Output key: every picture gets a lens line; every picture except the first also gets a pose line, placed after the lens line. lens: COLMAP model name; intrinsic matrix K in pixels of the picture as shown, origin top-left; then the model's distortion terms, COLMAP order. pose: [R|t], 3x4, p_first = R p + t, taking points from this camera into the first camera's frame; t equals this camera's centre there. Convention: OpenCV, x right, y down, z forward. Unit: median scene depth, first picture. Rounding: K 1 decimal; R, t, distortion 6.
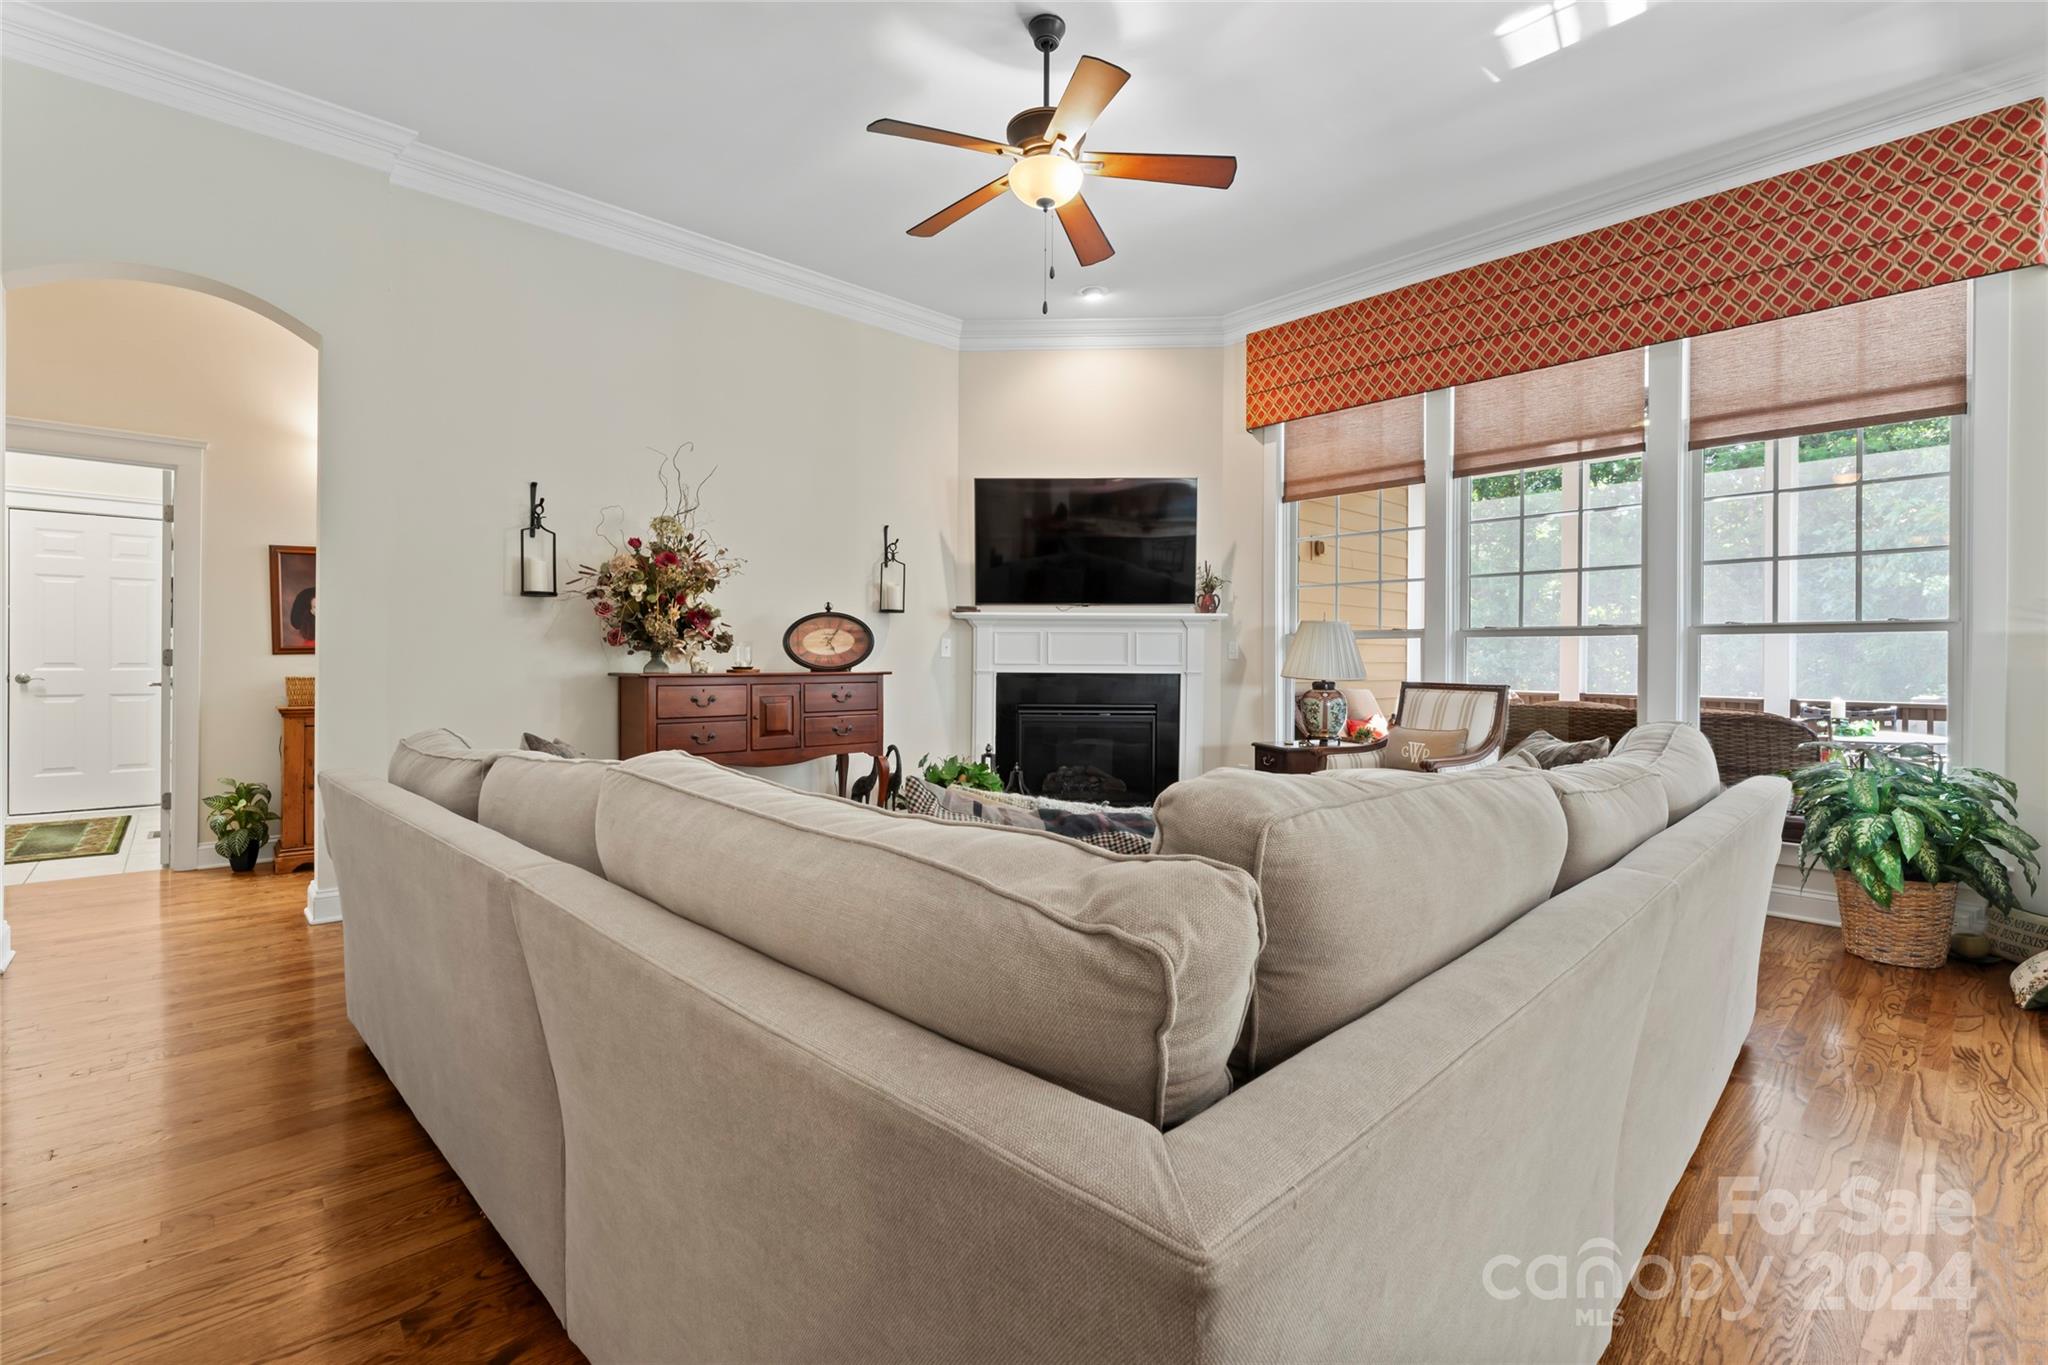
lens RADIAL K [[901.6, 0, 1017.1], [0, 901.6, 658.2], [0, 0, 1]] dist [0.004251, -0.000098]
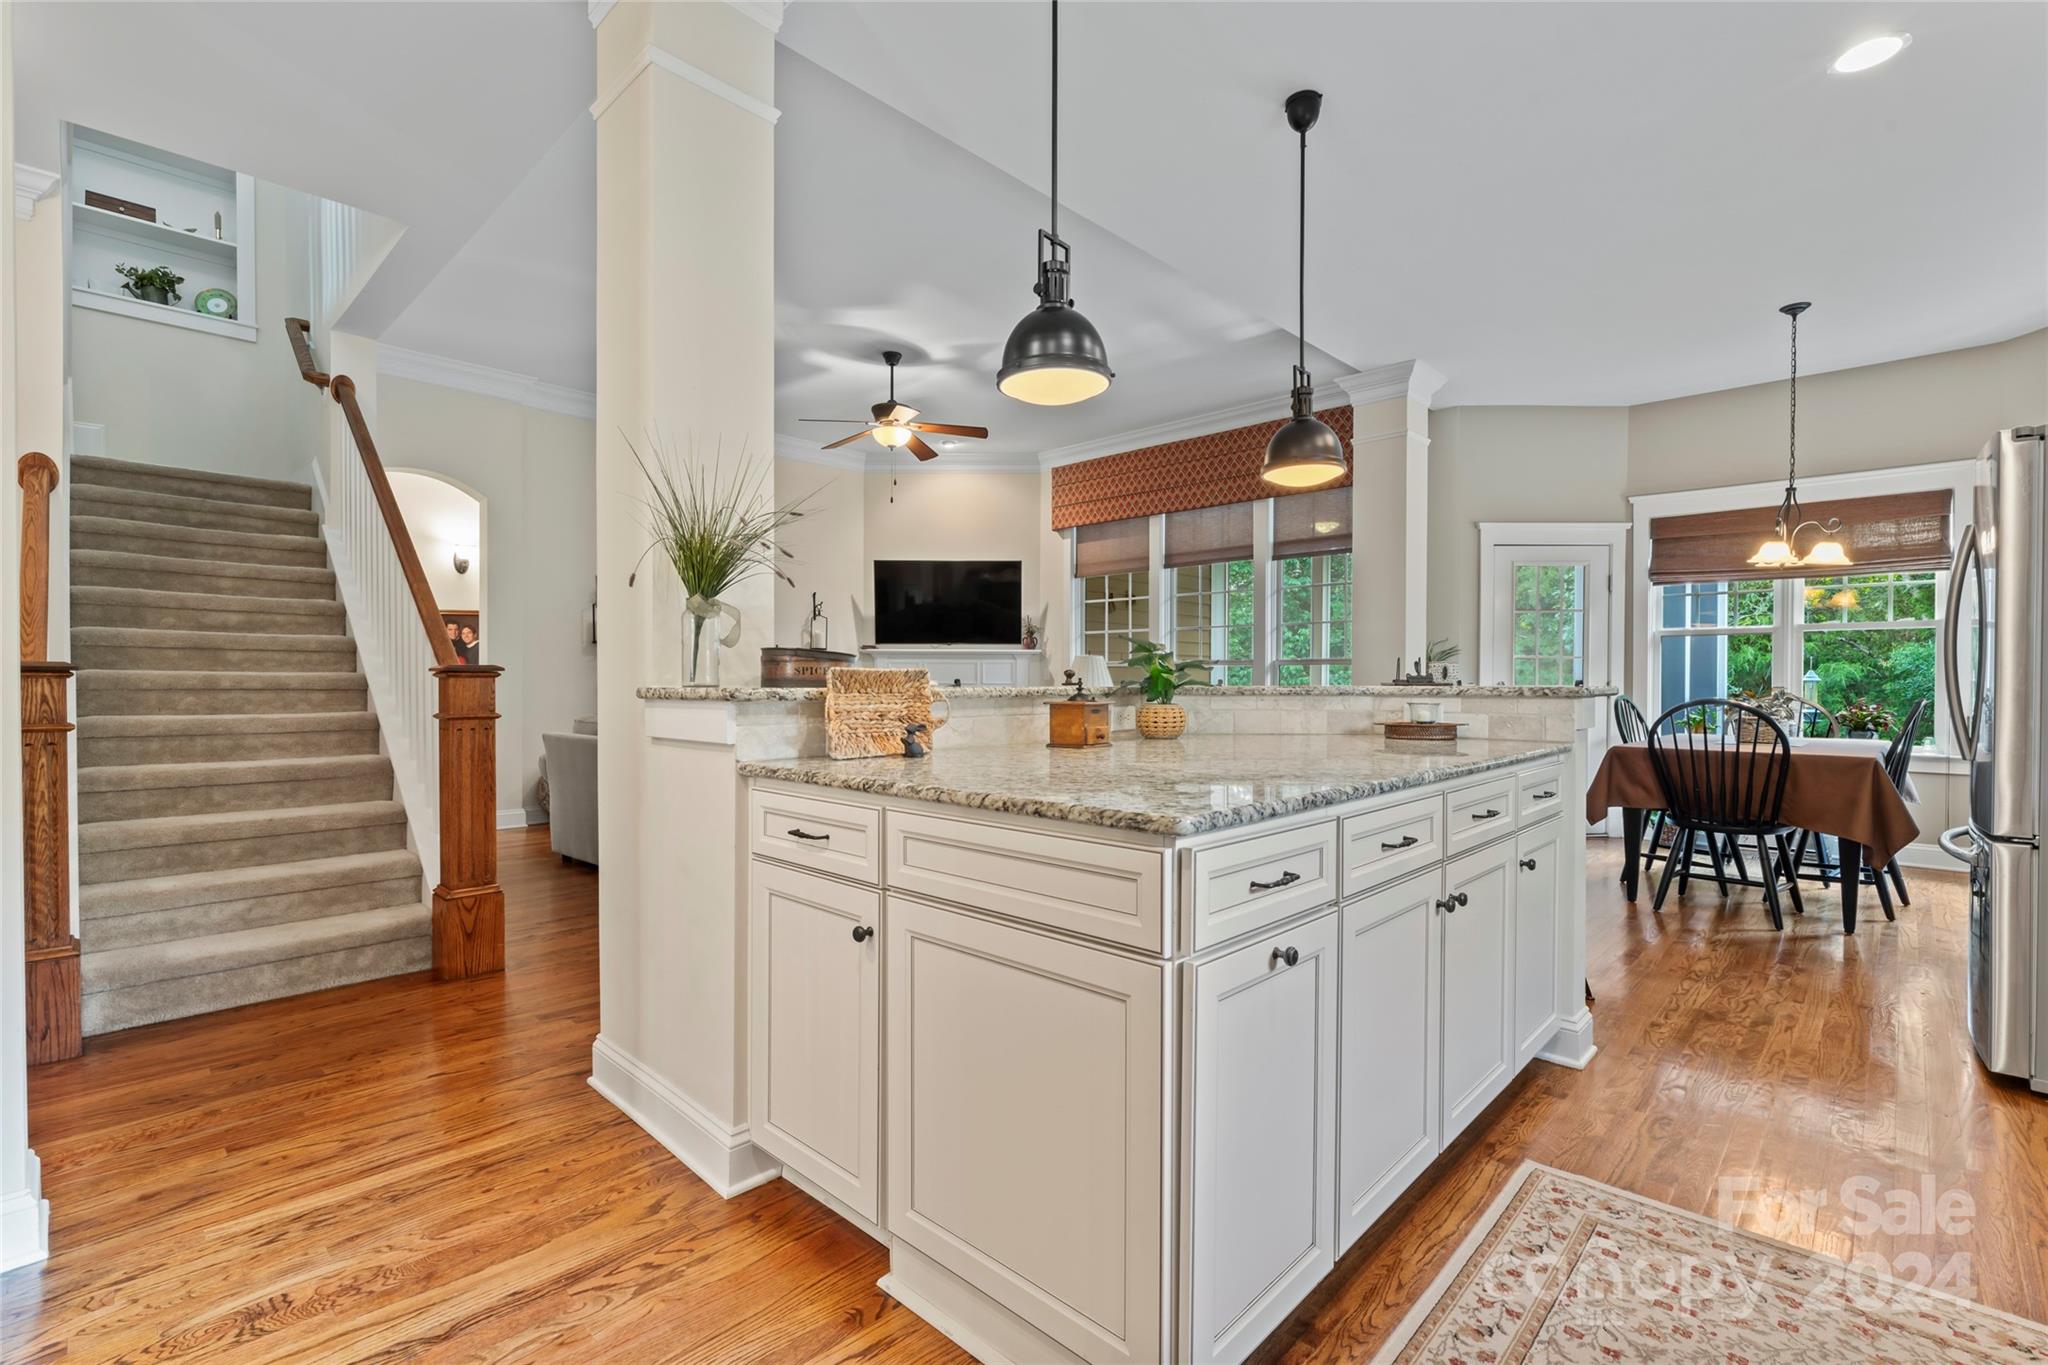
lens RADIAL K [[919.8, 0, 1004.0], [0, 919.8, 684.9], [0, 0, 1]] dist [-0.008184, 0.002466]
pose [[0.998976, -0.003086, 0.045144, 0.111425], [0.002733, 0.999965, 0.007893, -0.003977], [-0.045167, -0.007761, 0.998949, -0.608699]]
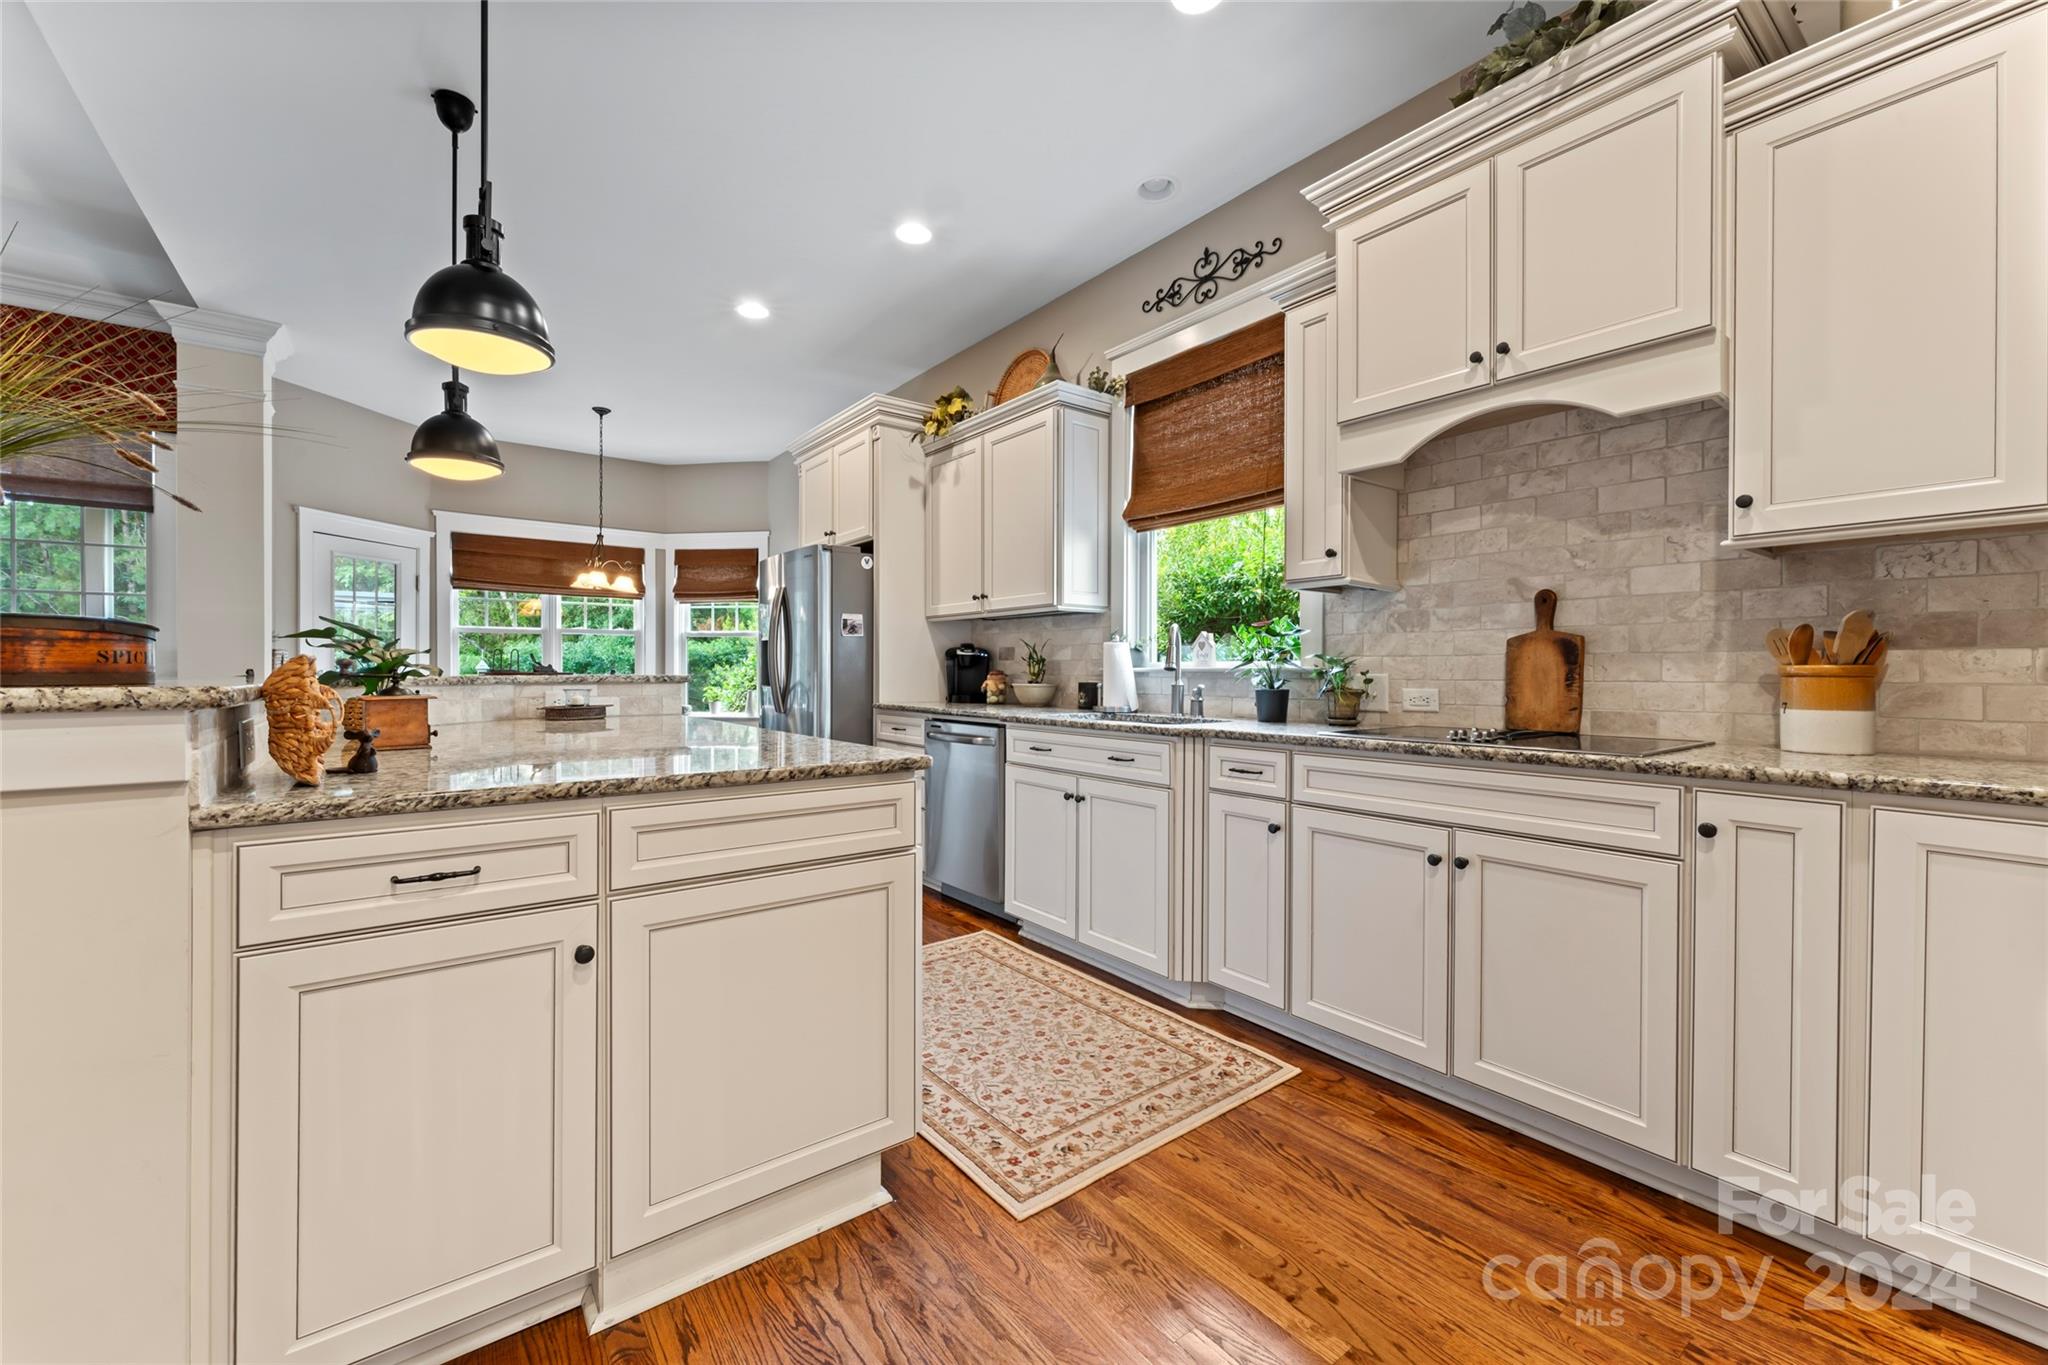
lens RADIAL K [[819.6, 0, 1025.2], [0, 819.6, 670.9], [0, 0, 1]] dist [-0.000660, -0.001138]
pose [[0.097561, -0.005918, 0.995212, -0.168102], [-0.003982, 0.999972, 0.006337, -0.006350], [-0.995222, -0.004581, 0.097535, -0.450149]]
